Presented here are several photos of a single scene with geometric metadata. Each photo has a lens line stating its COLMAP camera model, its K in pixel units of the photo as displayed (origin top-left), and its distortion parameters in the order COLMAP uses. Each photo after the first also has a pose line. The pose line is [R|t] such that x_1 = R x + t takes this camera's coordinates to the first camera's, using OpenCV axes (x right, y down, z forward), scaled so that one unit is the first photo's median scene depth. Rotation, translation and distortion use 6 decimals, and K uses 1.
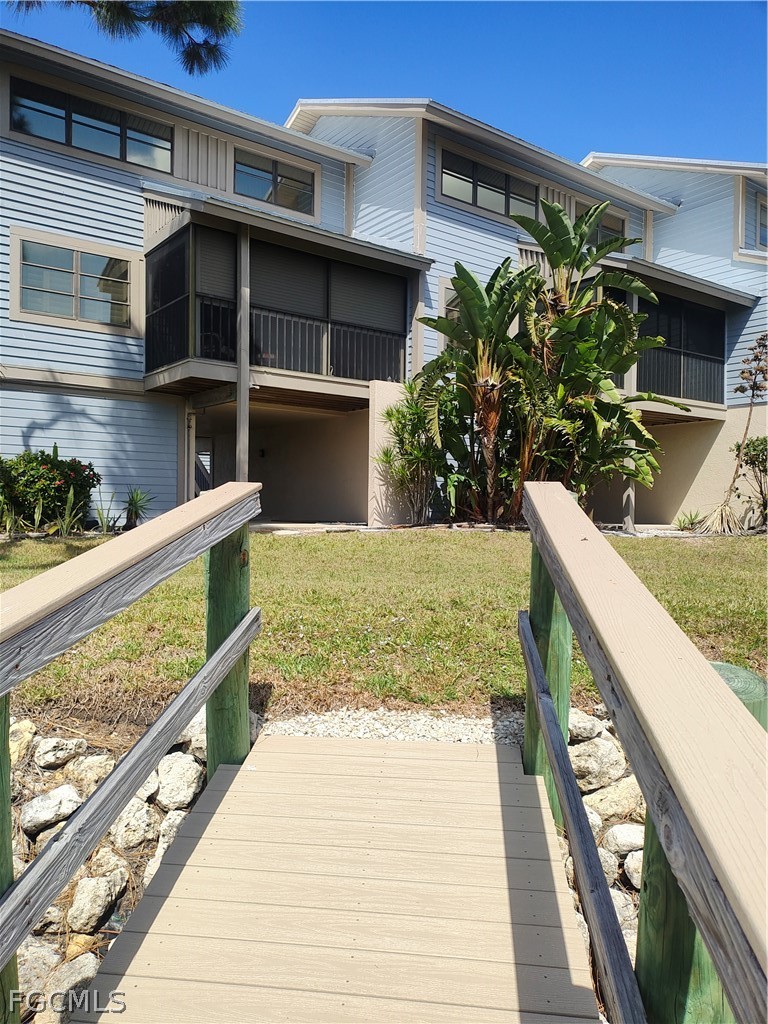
lens RADIAL K [[765.7, 0, 384.0], [0, 765.7, 512.0], [0, 0, 1]] dist [0.005205, -0.001489]
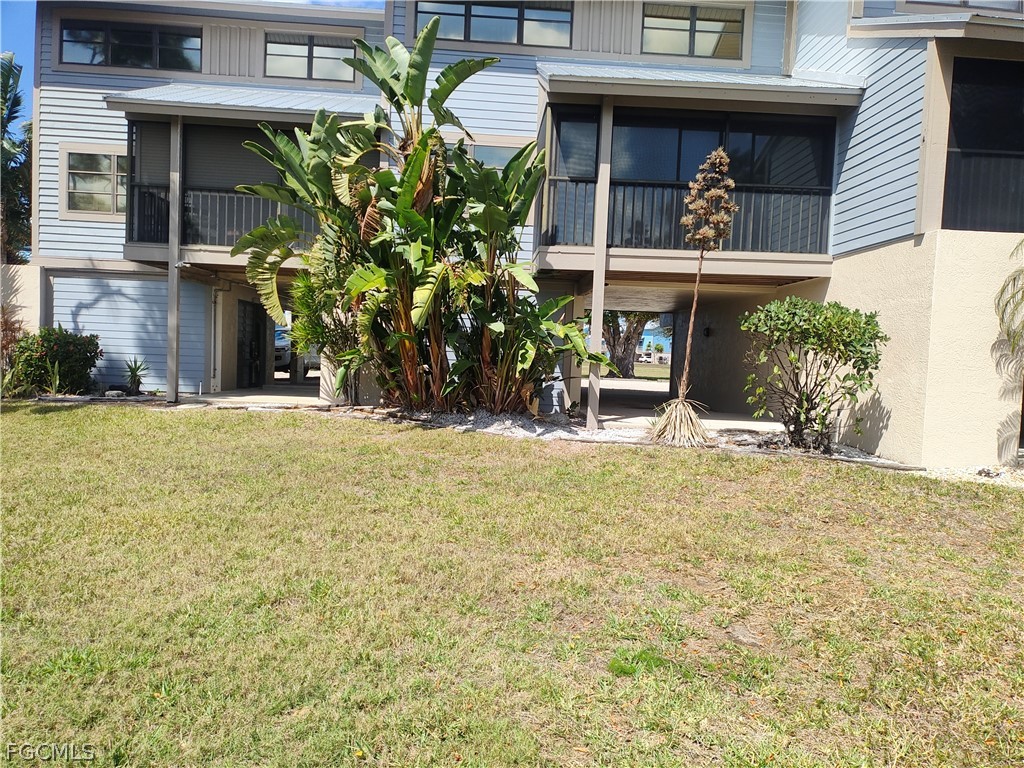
lens RADIAL K [[744.5, 0, 512.0], [0, 744.5, 384.0], [0, 0, 1]] dist [-0.006313, -0.002093]
pose [[0.839369, 0.044039, -0.541776, 0.734537], [-0.033797, 0.999012, 0.028845, -0.044224], [0.542511, -0.005901, 0.840028, 0.373893]]
